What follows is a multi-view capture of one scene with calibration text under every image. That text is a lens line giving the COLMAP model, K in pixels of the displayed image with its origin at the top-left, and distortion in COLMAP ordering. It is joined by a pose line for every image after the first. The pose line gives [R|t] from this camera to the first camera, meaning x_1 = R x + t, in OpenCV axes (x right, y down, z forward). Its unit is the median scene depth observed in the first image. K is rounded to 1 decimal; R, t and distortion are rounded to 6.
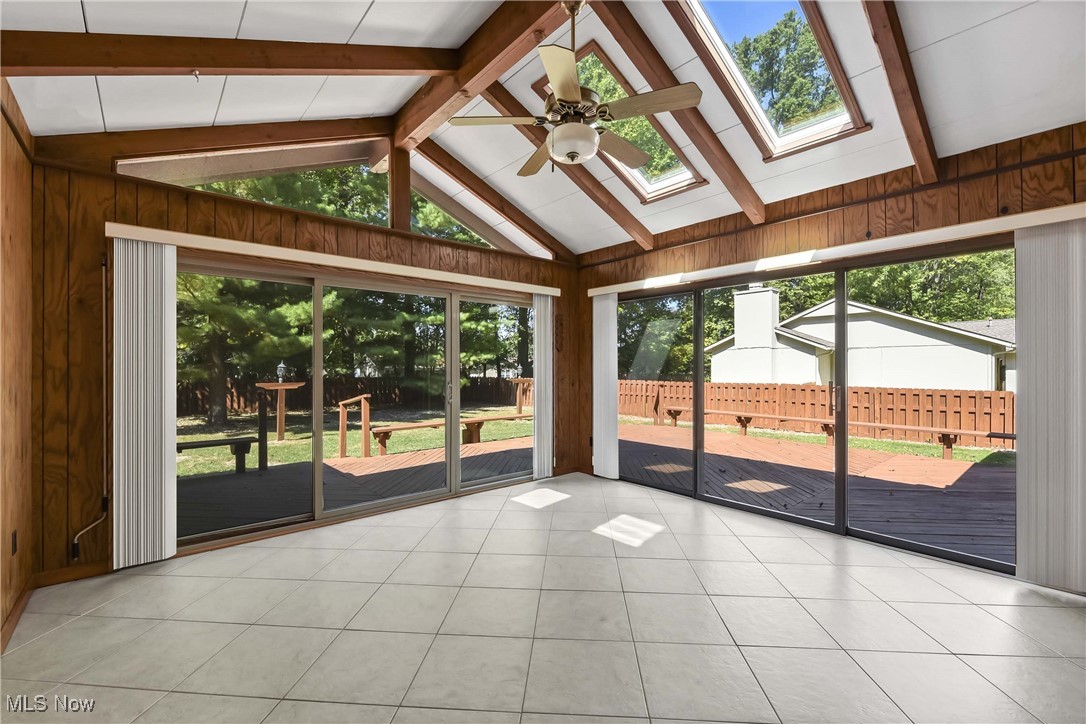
lens RADIAL K [[455.3, 0, 552.4], [0, 455.3, 365.8], [0, 0, 1]] dist [0.013715, -0.005533]
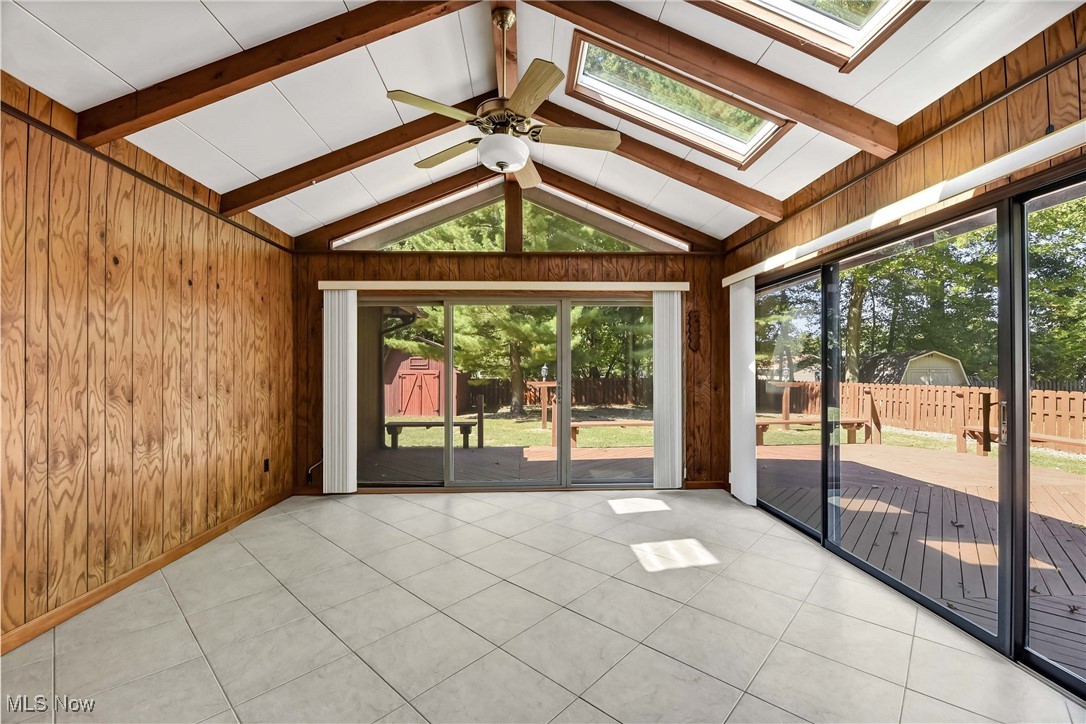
lens RADIAL K [[455.3, 0, 552.4], [0, 455.3, 365.8], [0, 0, 1]] dist [0.013715, -0.005533]
pose [[0.784691, -0.004987, -0.619867, 0.454797], [0.002181, 0.999984, -0.005284, 0.001463], [0.619883, 0.002794, 0.784689, 0.150937]]
